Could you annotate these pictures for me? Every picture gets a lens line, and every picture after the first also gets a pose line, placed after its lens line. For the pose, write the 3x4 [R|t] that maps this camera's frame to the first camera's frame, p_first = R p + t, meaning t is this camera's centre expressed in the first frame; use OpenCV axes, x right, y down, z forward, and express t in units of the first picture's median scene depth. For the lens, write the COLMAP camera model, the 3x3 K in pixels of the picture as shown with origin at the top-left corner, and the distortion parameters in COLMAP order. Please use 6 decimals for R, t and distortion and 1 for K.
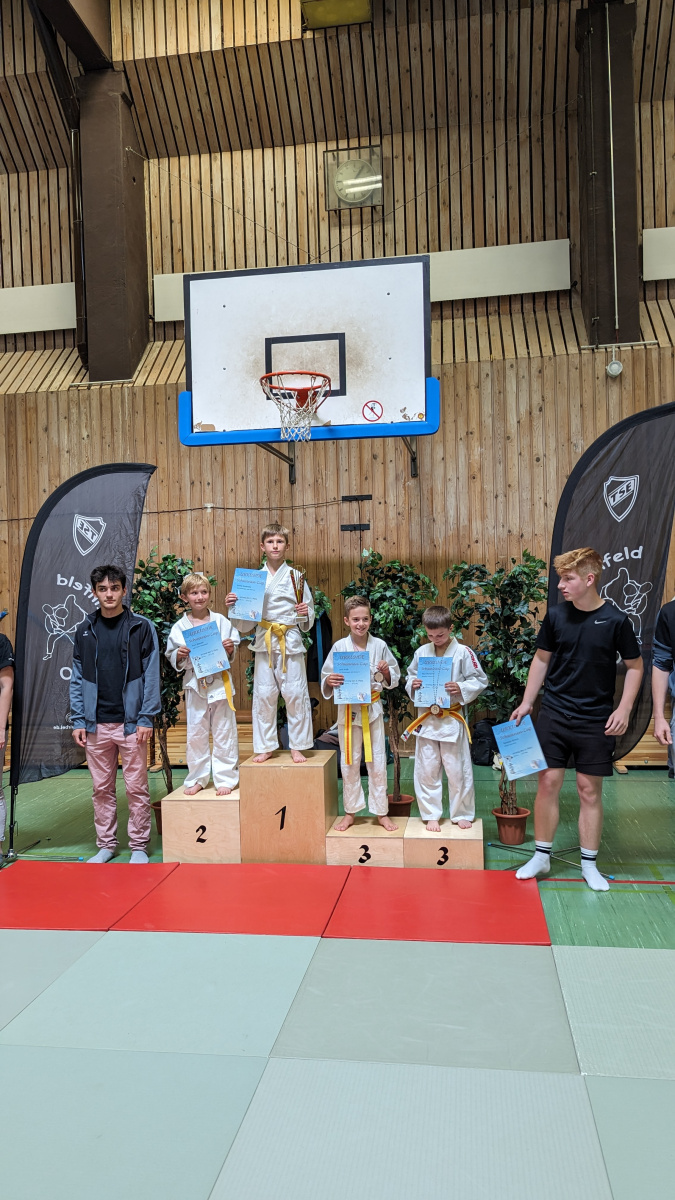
lens RADIAL K [[837.7, 0, 337.5], [0, 837.7, 600.0], [0, 0, 1]] dist [0.051389, -0.049937]
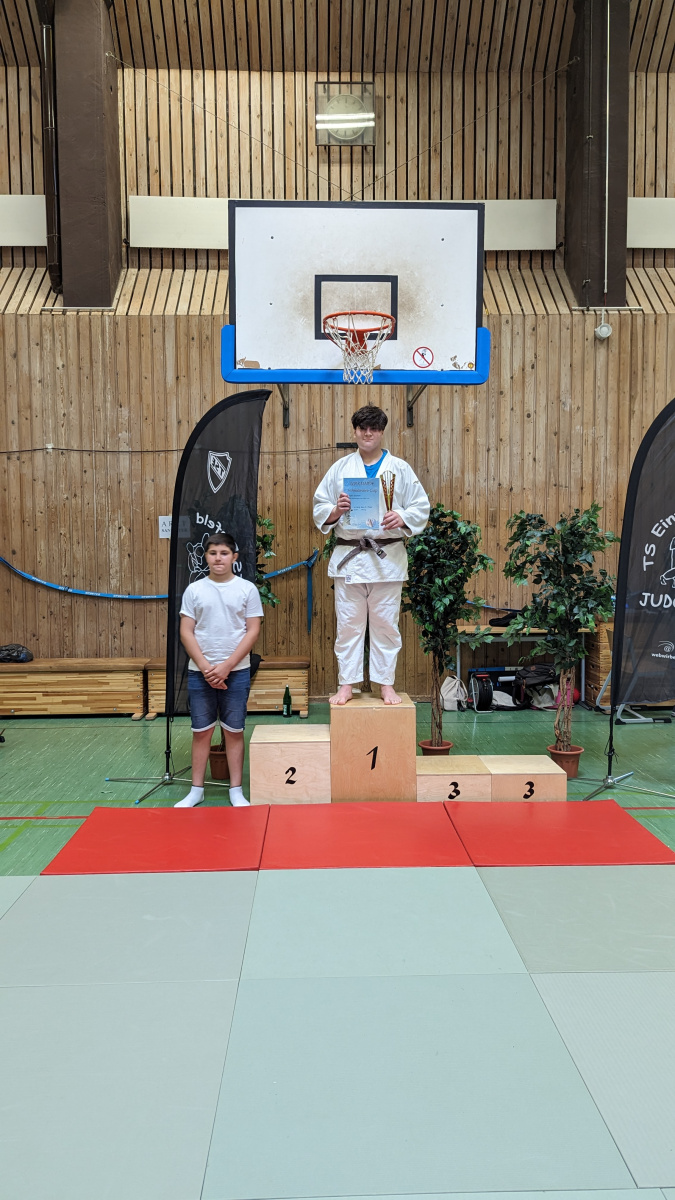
lens RADIAL K [[838.3, 0, 335.9], [0, 838.3, 599.5], [0, 0, 1]] dist [0.046436, -0.046292]
pose [[0.983766, 0.011534, 0.179084, -0.174547], [-0.021415, 0.998347, 0.053336, 0.008522], [-0.178173, -0.056305, 0.982387, 0.012404]]
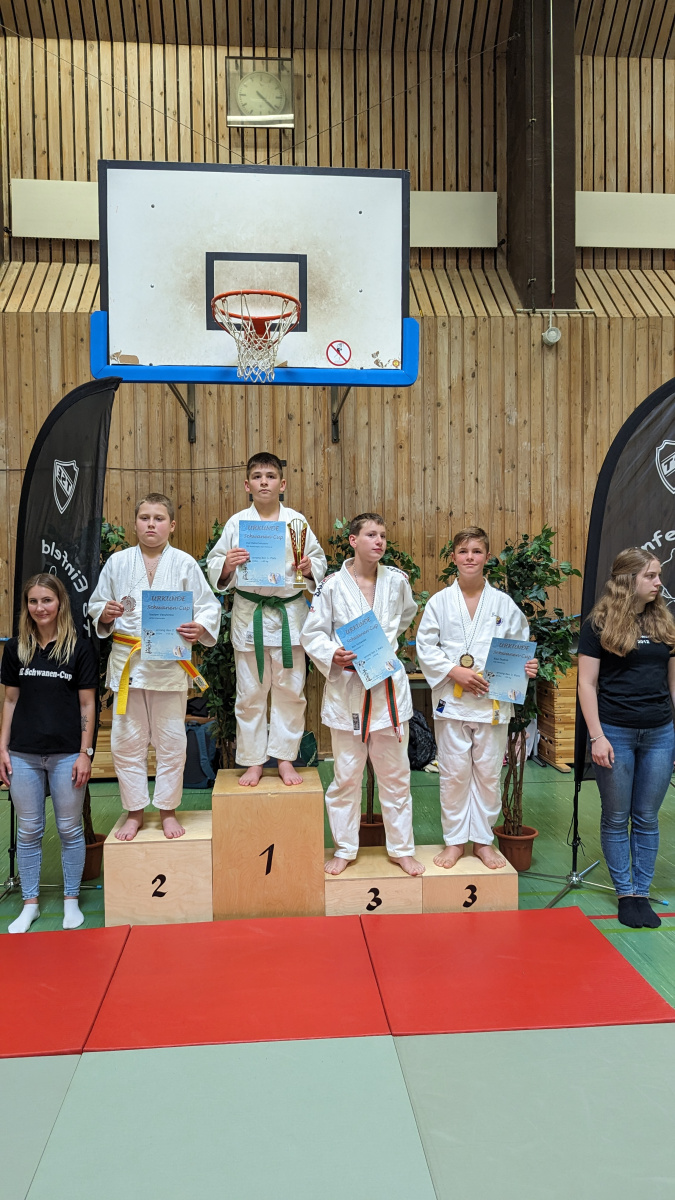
lens RADIAL K [[842.7, 0, 328.3], [0, 842.7, 600.0], [0, 0, 1]] dist [0.051698, -0.055159]
pose [[0.974271, 0.010792, 0.225121, -0.113152], [-0.015347, 0.999711, 0.018491, 0.002228], [-0.224857, -0.021470, 0.974155, 0.135643]]
